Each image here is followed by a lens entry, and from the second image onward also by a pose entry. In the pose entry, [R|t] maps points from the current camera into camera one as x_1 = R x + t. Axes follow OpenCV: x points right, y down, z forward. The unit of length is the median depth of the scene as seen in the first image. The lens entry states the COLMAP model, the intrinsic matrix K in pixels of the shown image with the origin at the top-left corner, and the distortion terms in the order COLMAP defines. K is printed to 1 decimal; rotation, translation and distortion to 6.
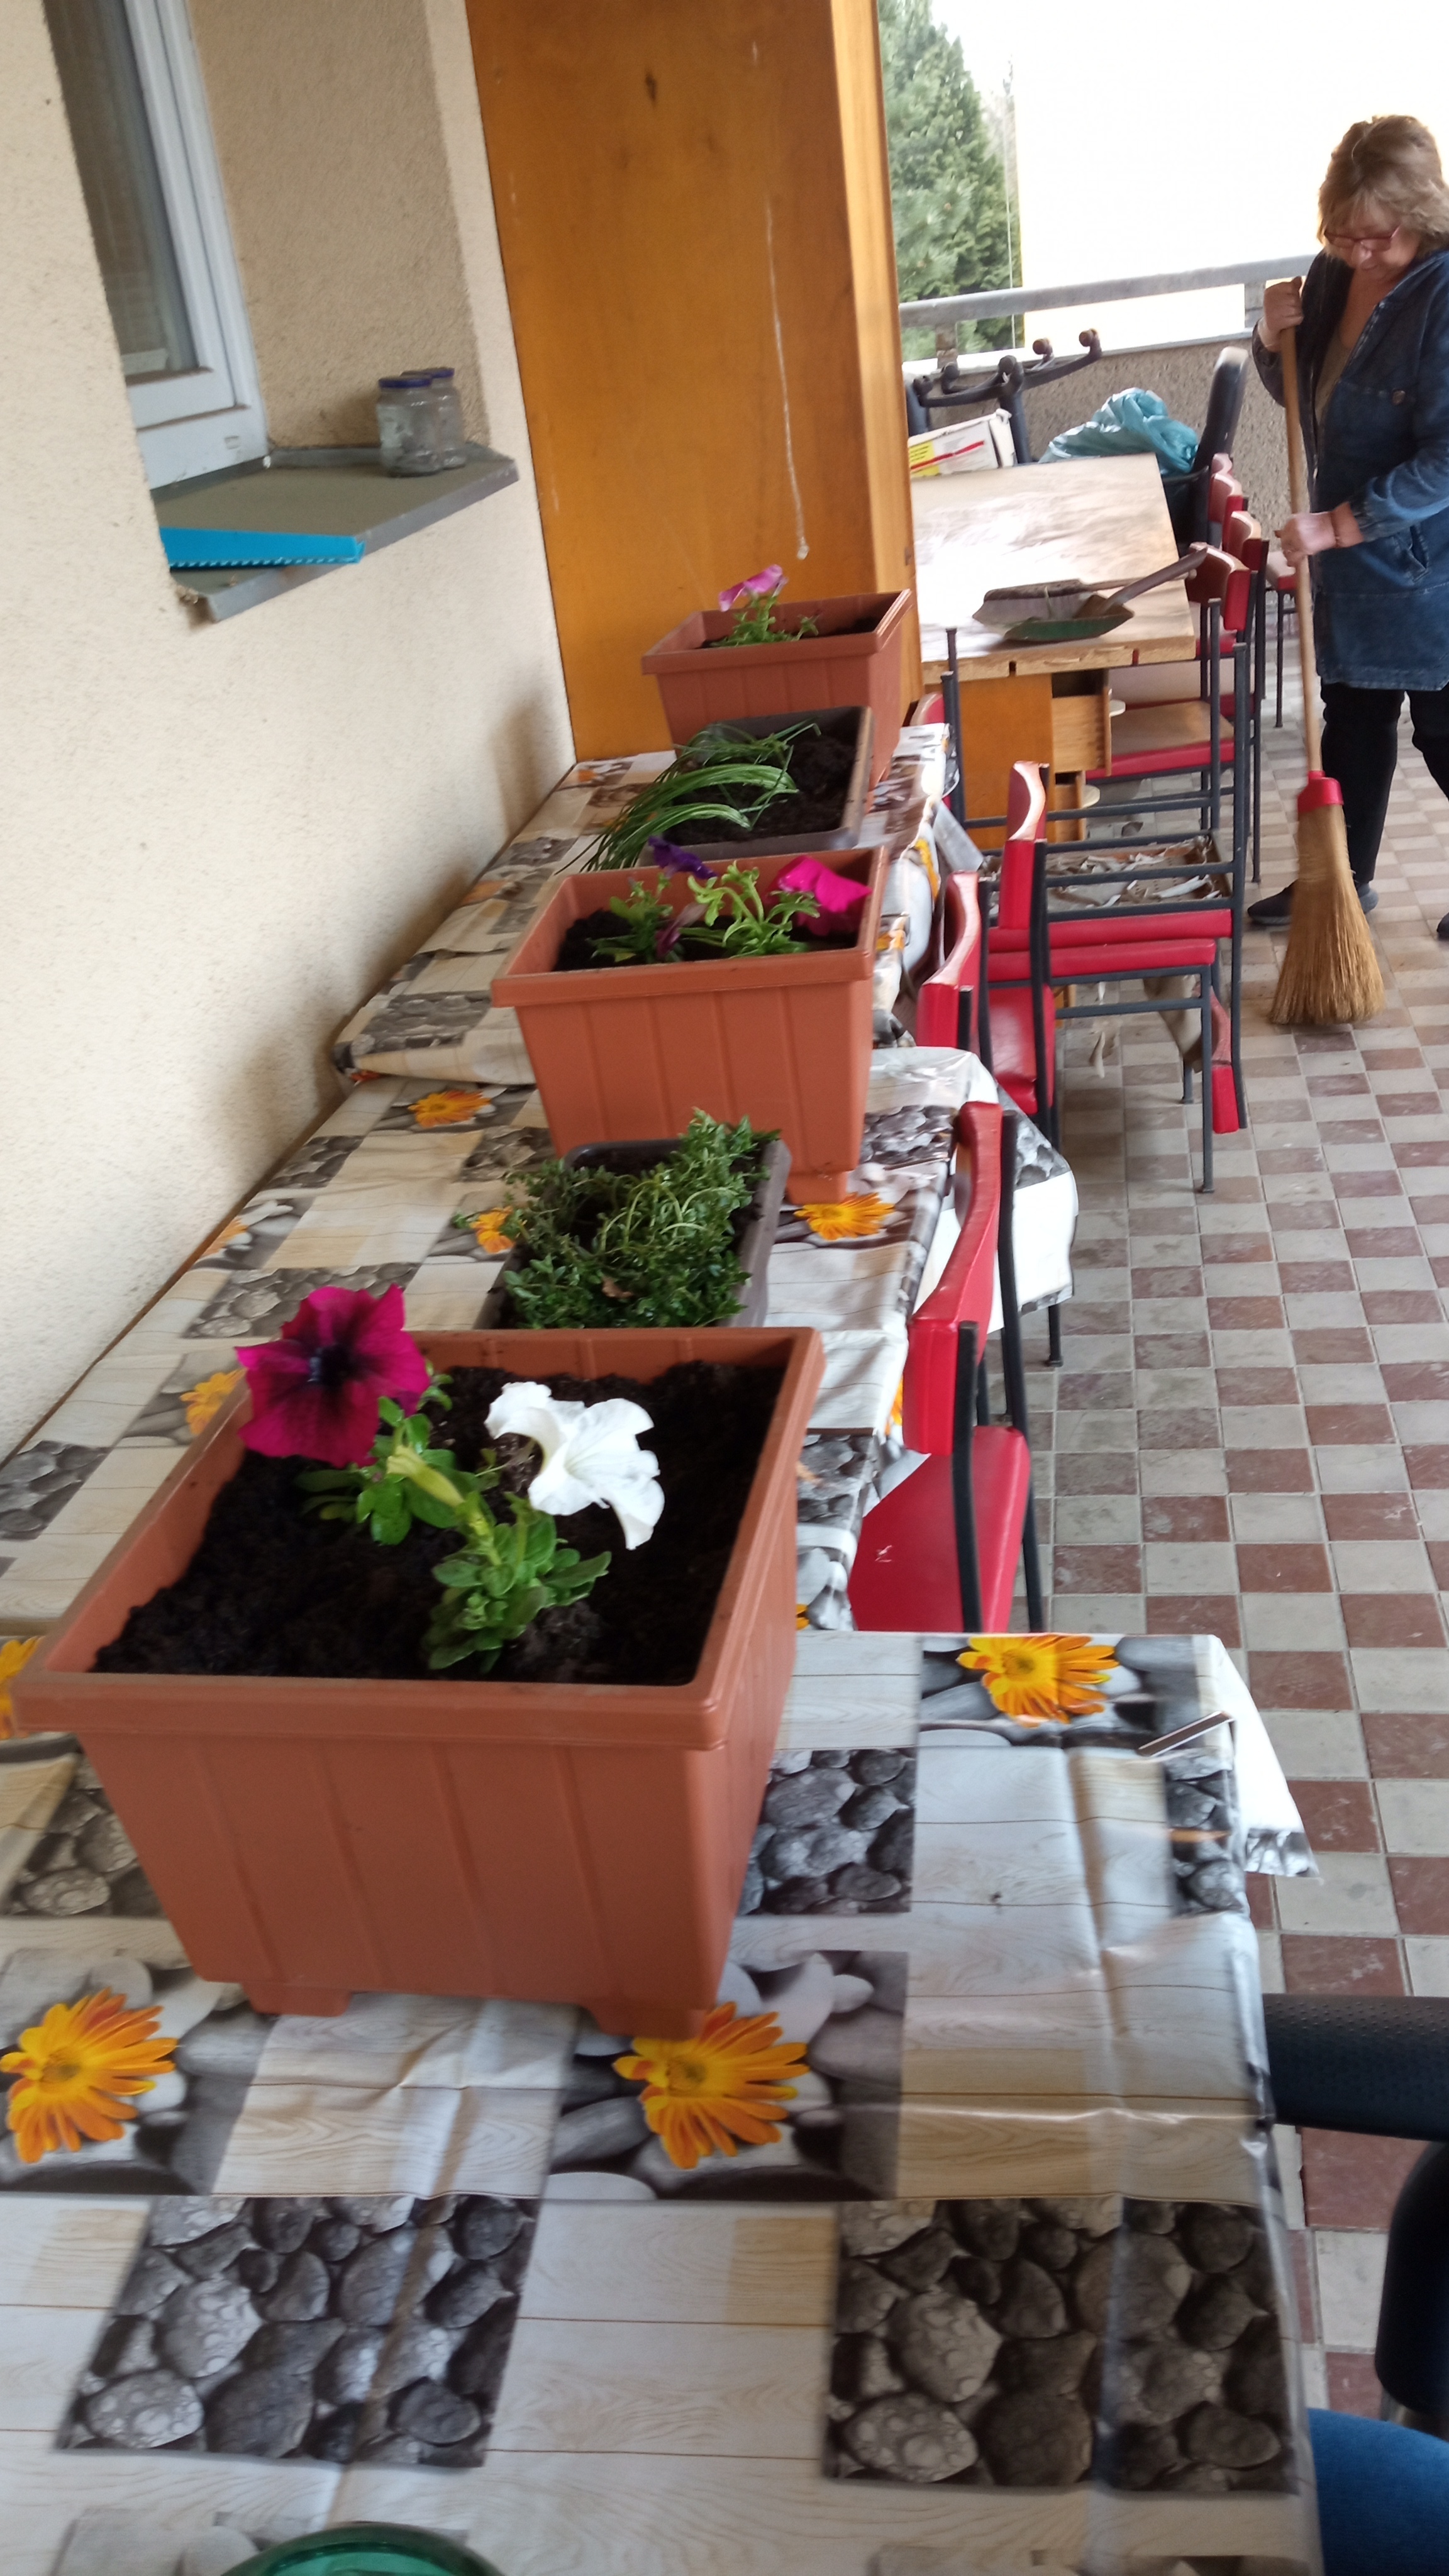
lens RADIAL K [[2112.5, 0, 724.5], [0, 2112.5, 1288.0], [0, 0, 1]] dist [0.132933, -0.232263]
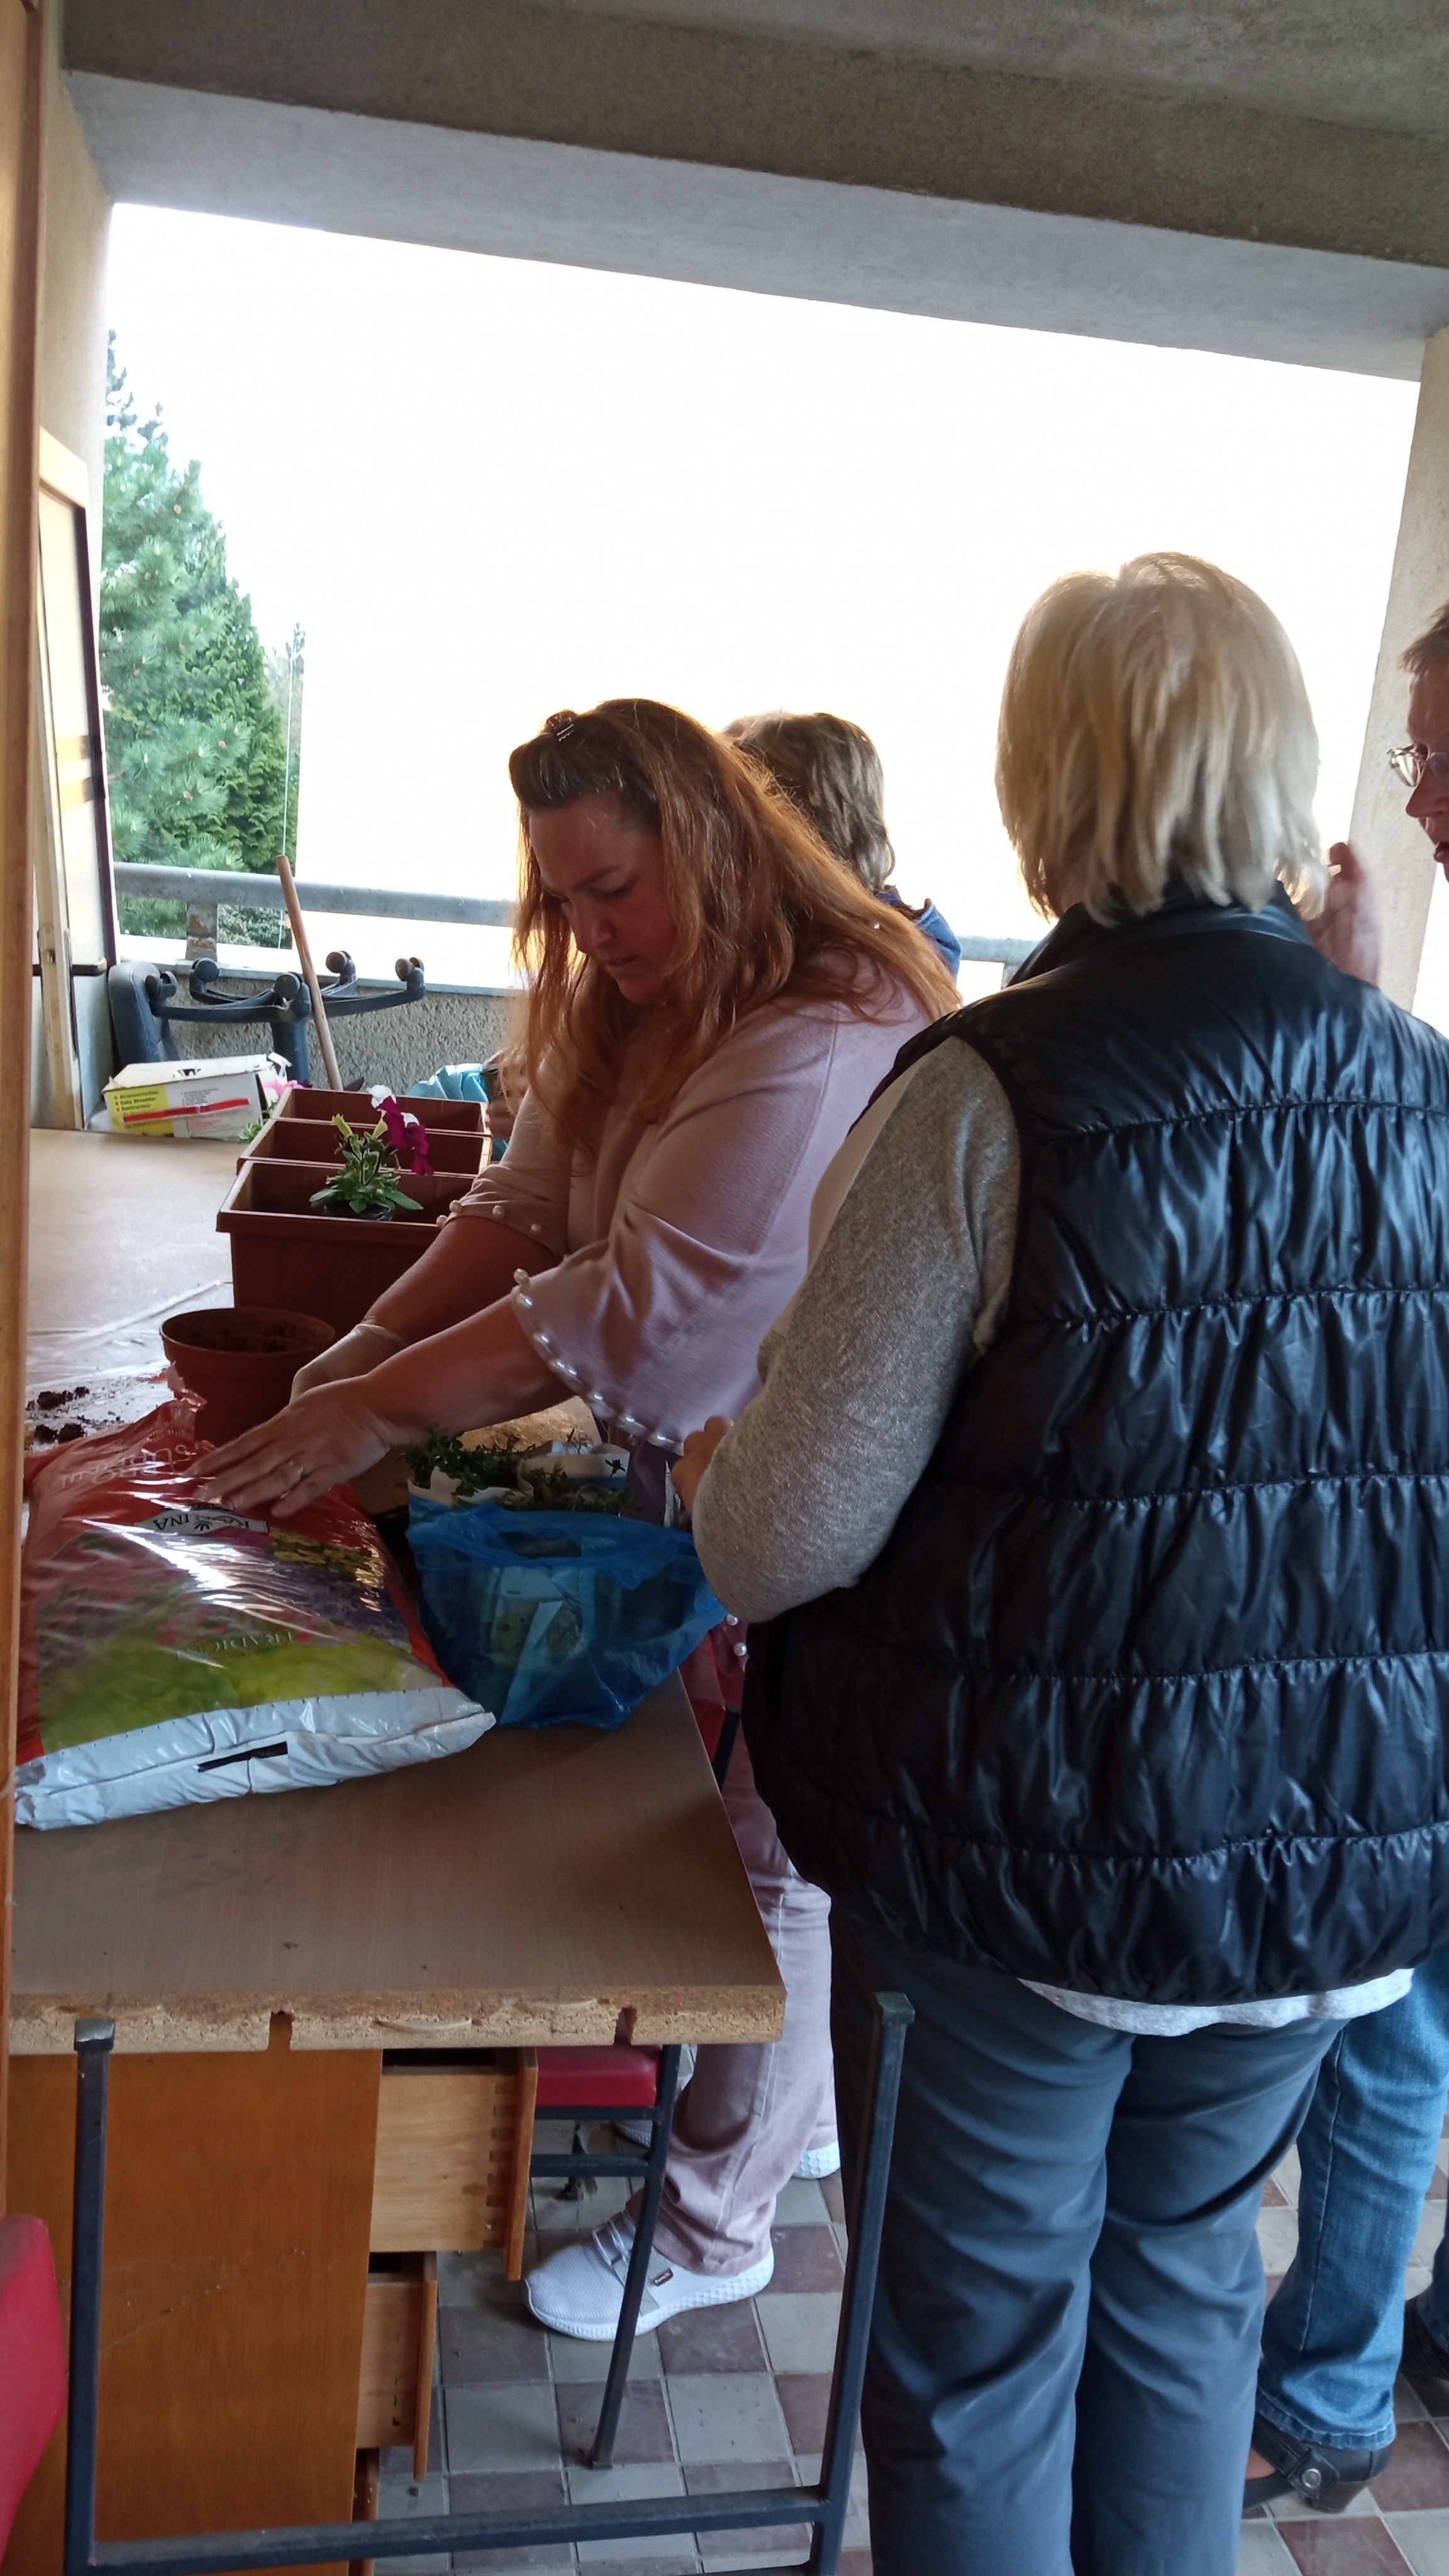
lens RADIAL K [[2112.5, 0, 724.5], [0, 2112.5, 1288.0], [0, 0, 1]] dist [0.132933, -0.232263]
pose [[0.928976, 0.126580, 0.347823, 0.010924], [-0.044205, 0.970923, -0.235275, -0.054164], [-0.367491, 0.203189, 0.907560, 0.105503]]
